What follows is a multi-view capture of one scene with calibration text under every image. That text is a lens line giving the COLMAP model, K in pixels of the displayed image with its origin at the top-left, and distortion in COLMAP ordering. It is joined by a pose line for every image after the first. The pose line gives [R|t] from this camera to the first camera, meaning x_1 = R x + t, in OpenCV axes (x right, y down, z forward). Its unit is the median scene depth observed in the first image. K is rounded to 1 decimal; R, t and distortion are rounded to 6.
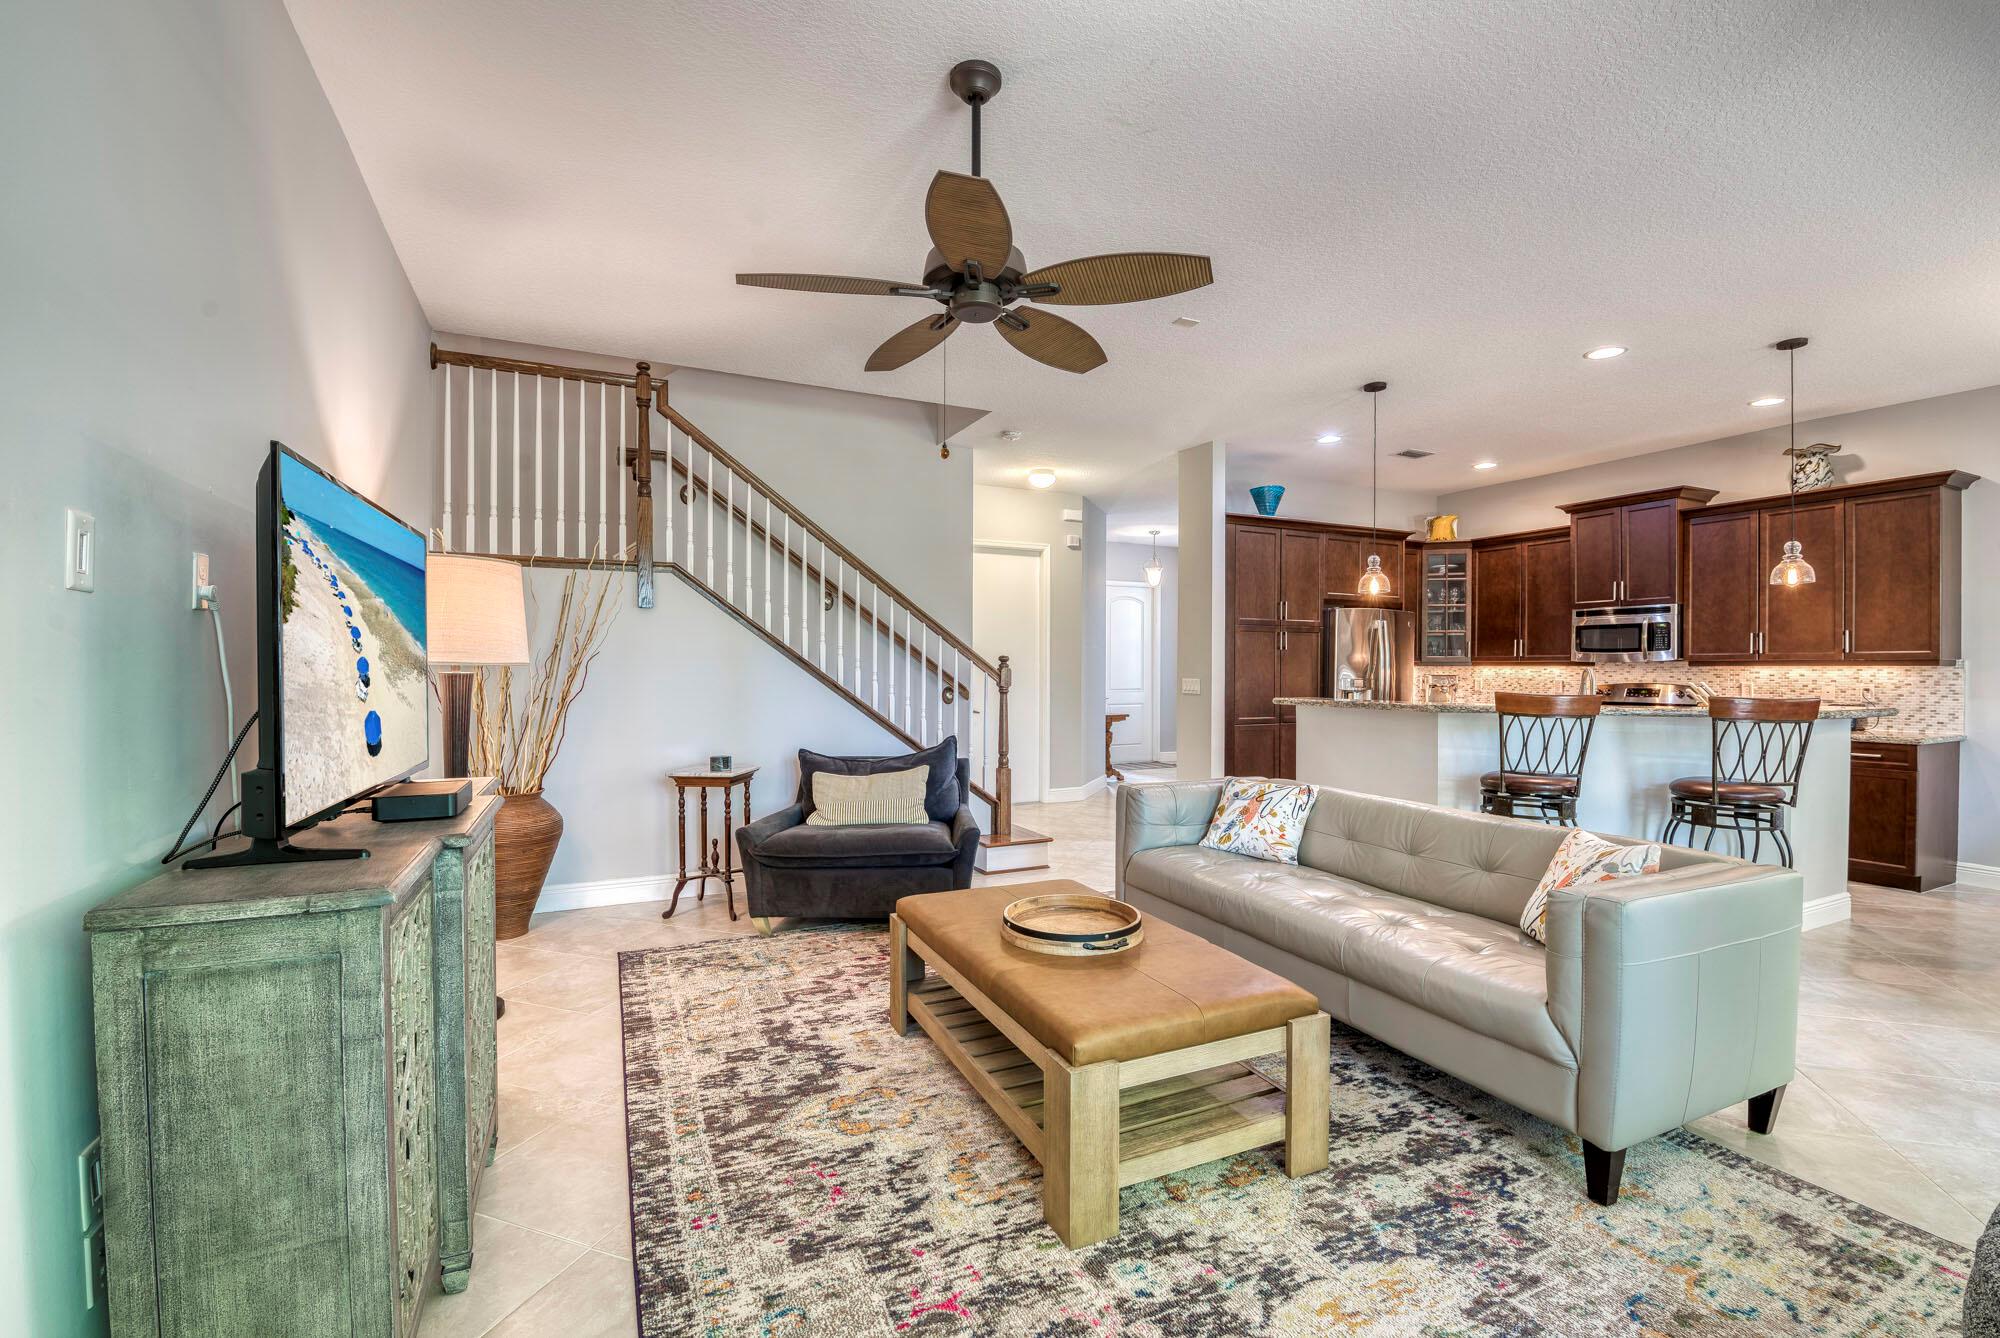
lens RADIAL K [[856.4, 0, 1001.2], [0, 856.4, 675.3], [0, 0, 1]] dist [-0.005533, -0.007914]
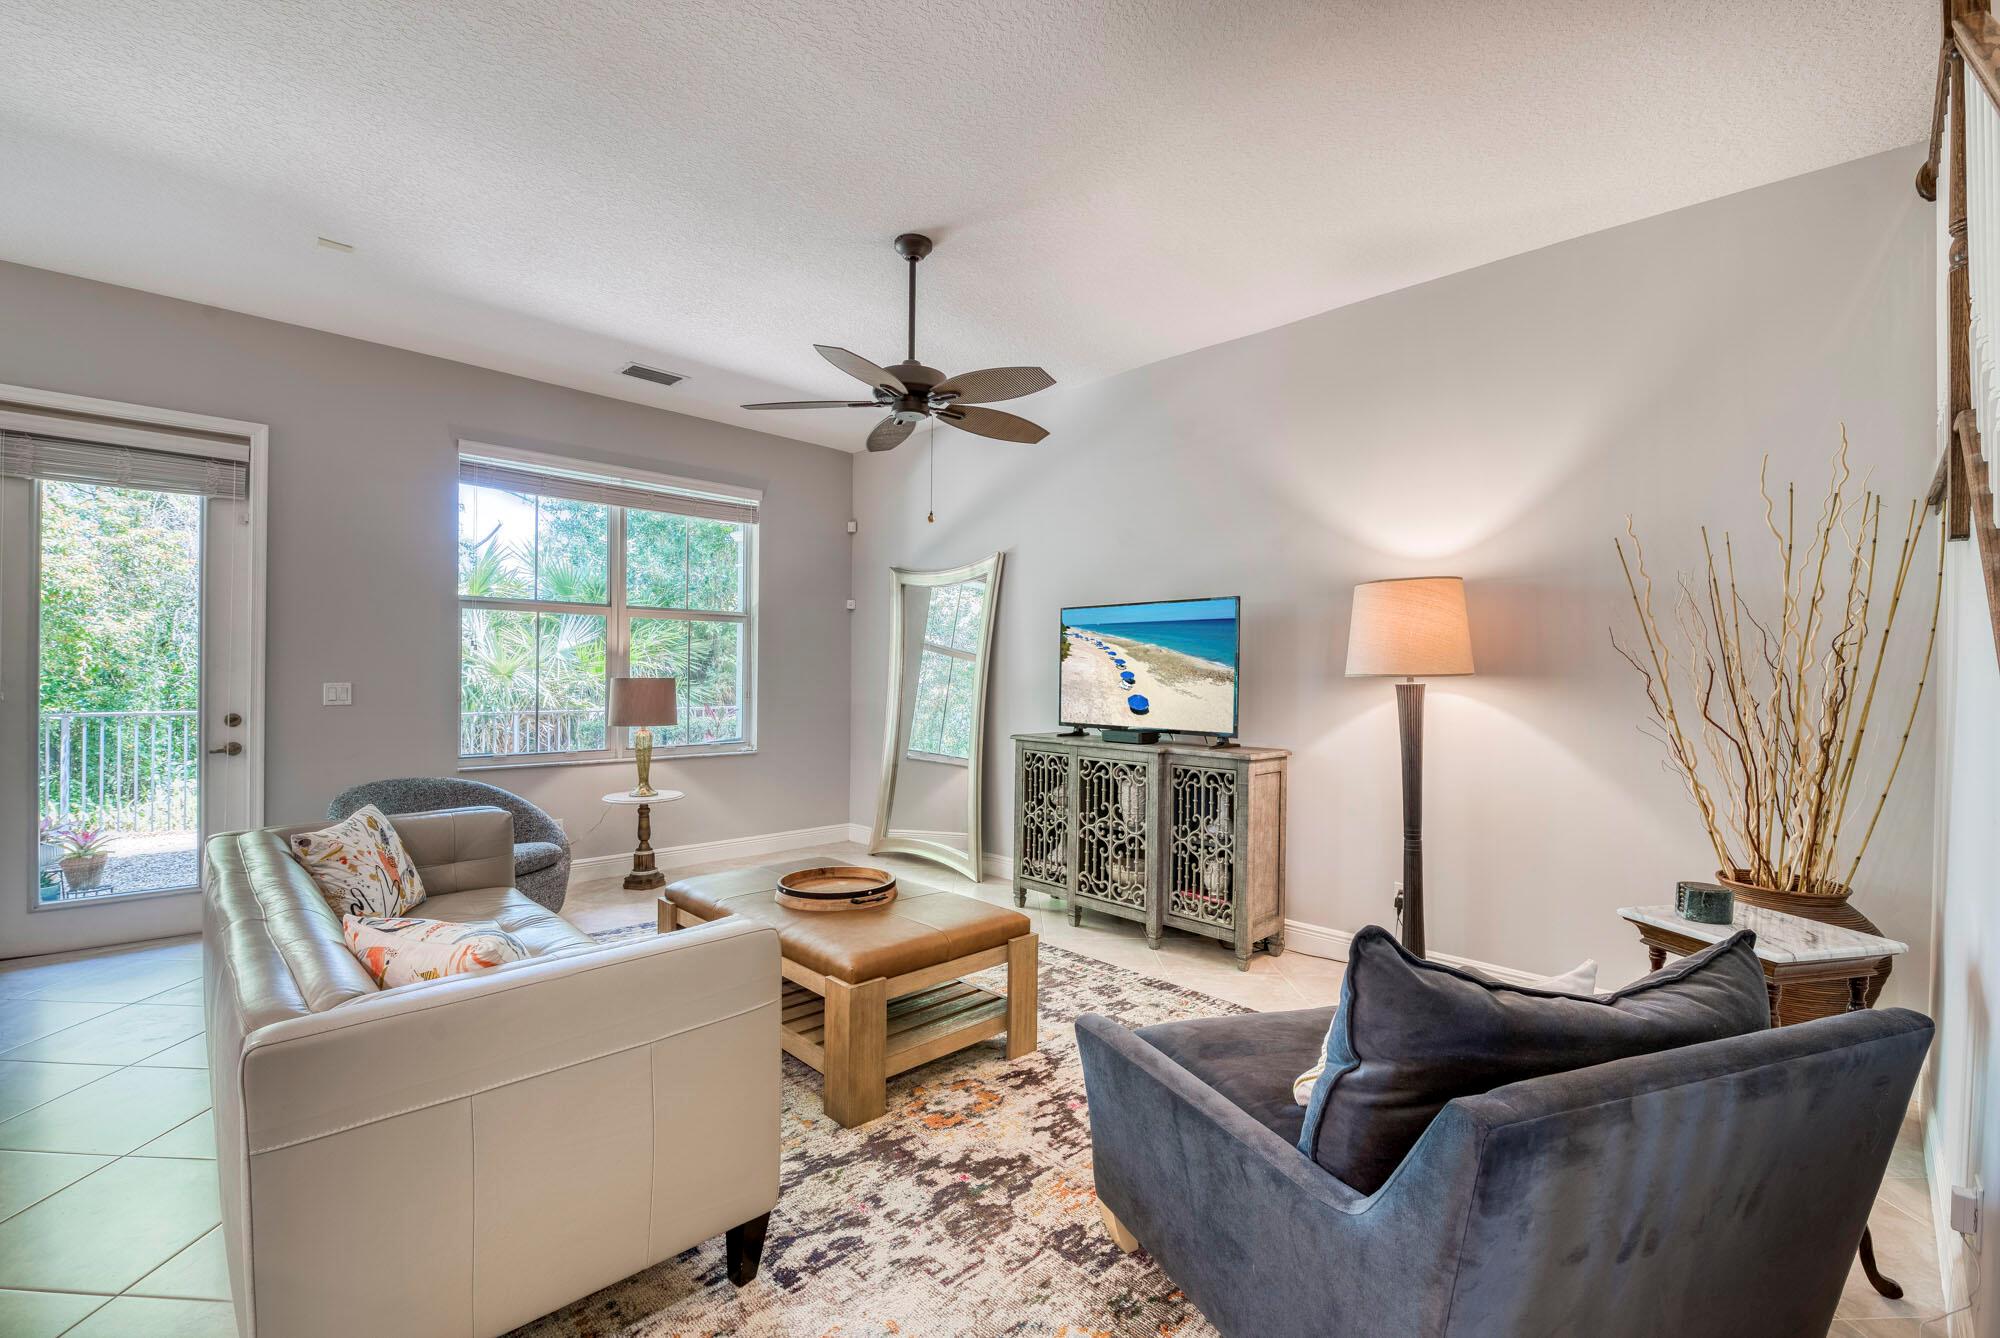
lens RADIAL K [[856.4, 0, 991.7], [0, 856.4, 676.9], [0, 0, 1]] dist [-0.005533, -0.007914]
pose [[-0.946484, -0.012048, -0.322527, 0.187553], [-0.016699, 0.999793, 0.011658, -0.013928], [0.322320, 0.016420, -0.946489, 1.526650]]
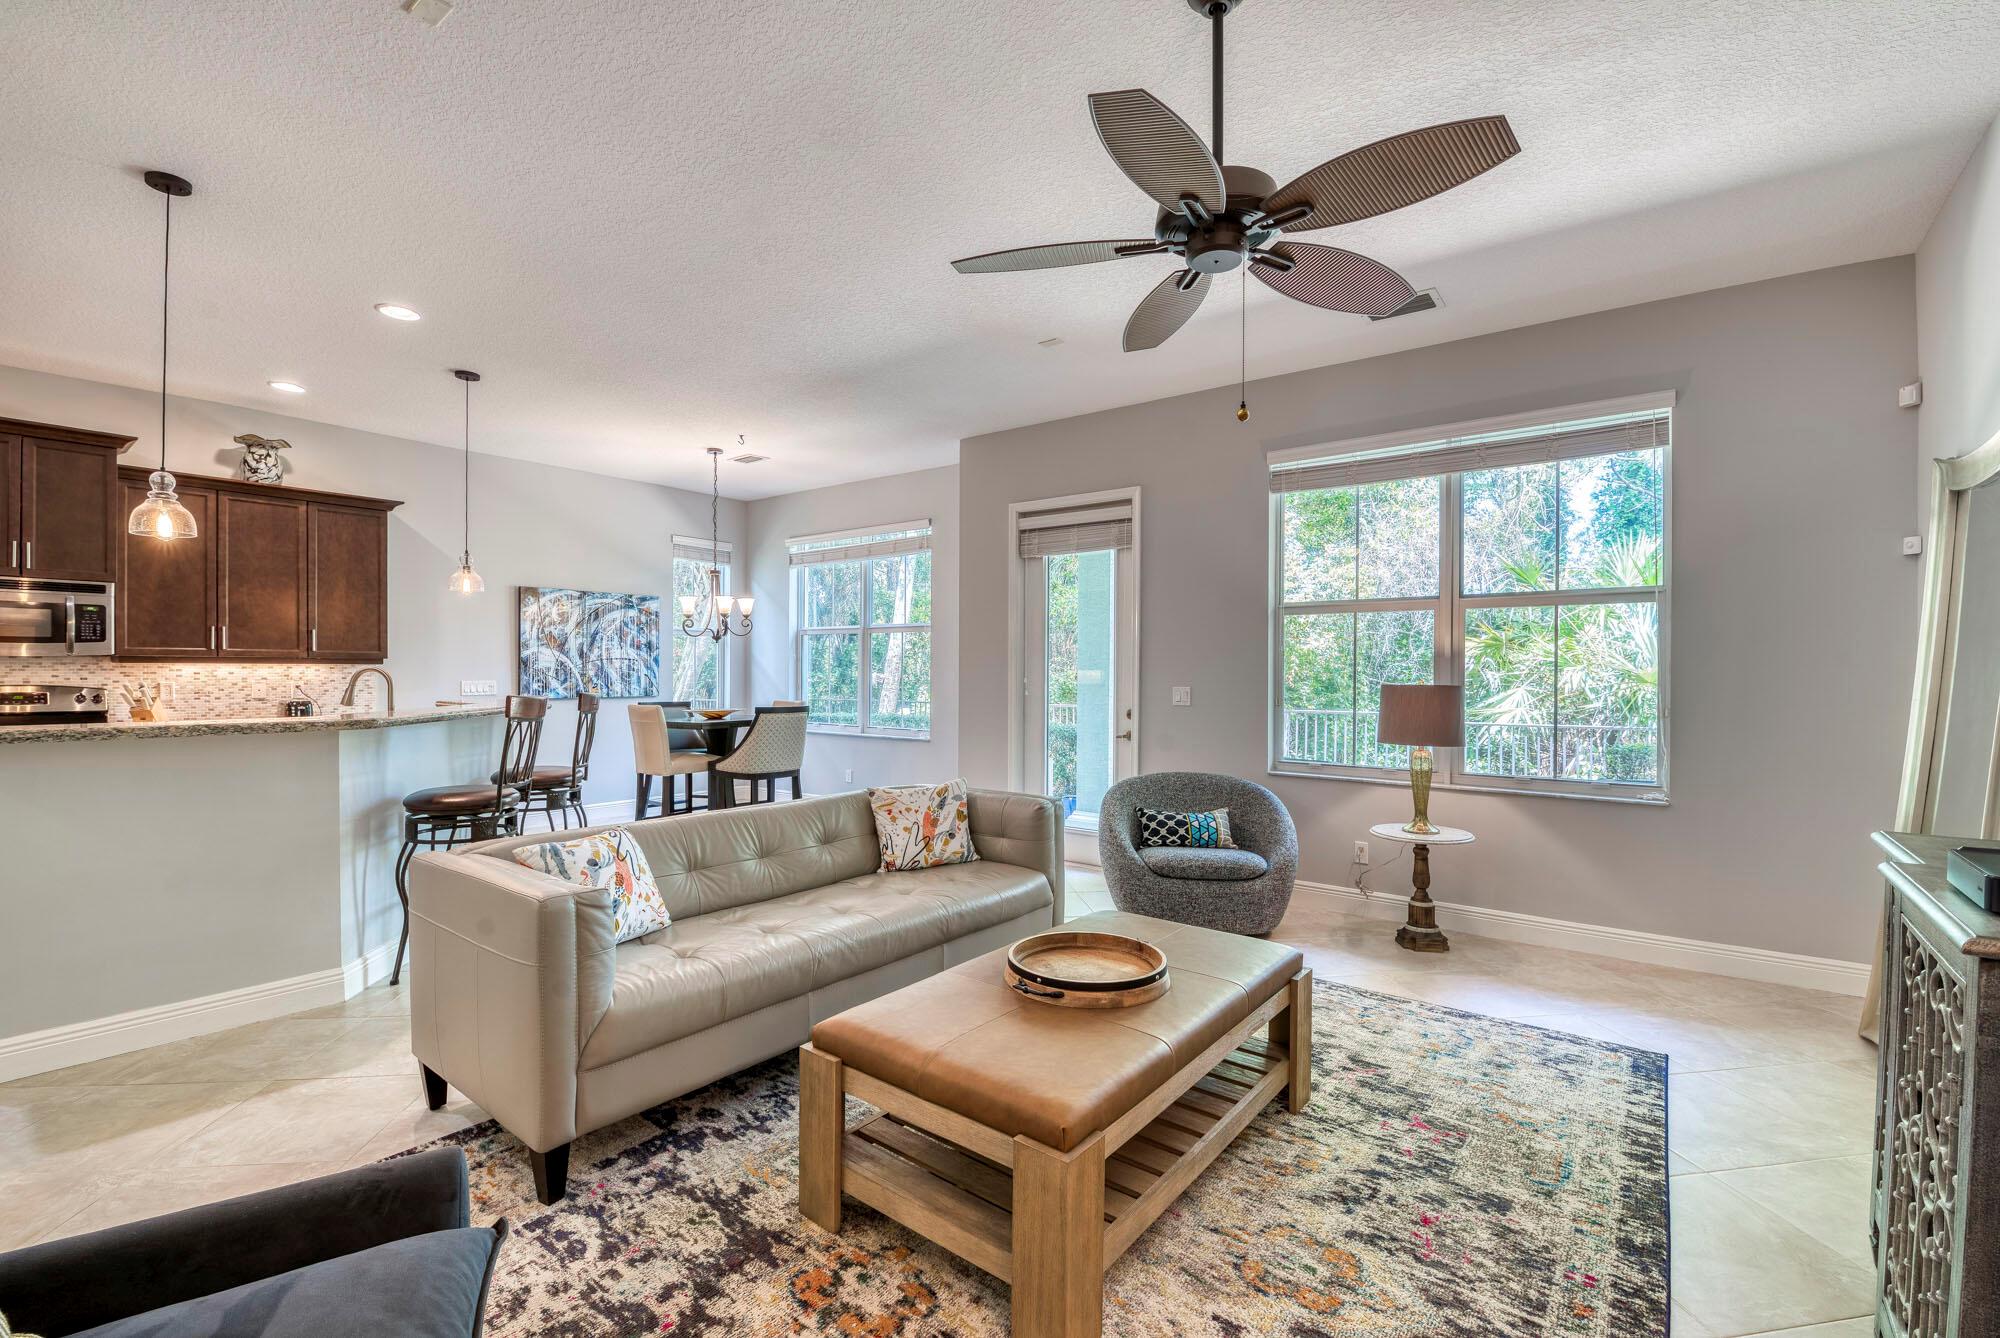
lens RADIAL K [[856.4, 0, 1006.6], [0, 856.4, 673.5], [0, 0, 1]] dist [-0.005533, -0.007914]
pose [[-0.456350, -0.007592, 0.889768, -0.454489], [0.000646, 0.999961, 0.008864, -0.011398], [-0.889800, 0.004620, -0.456327, 1.023699]]
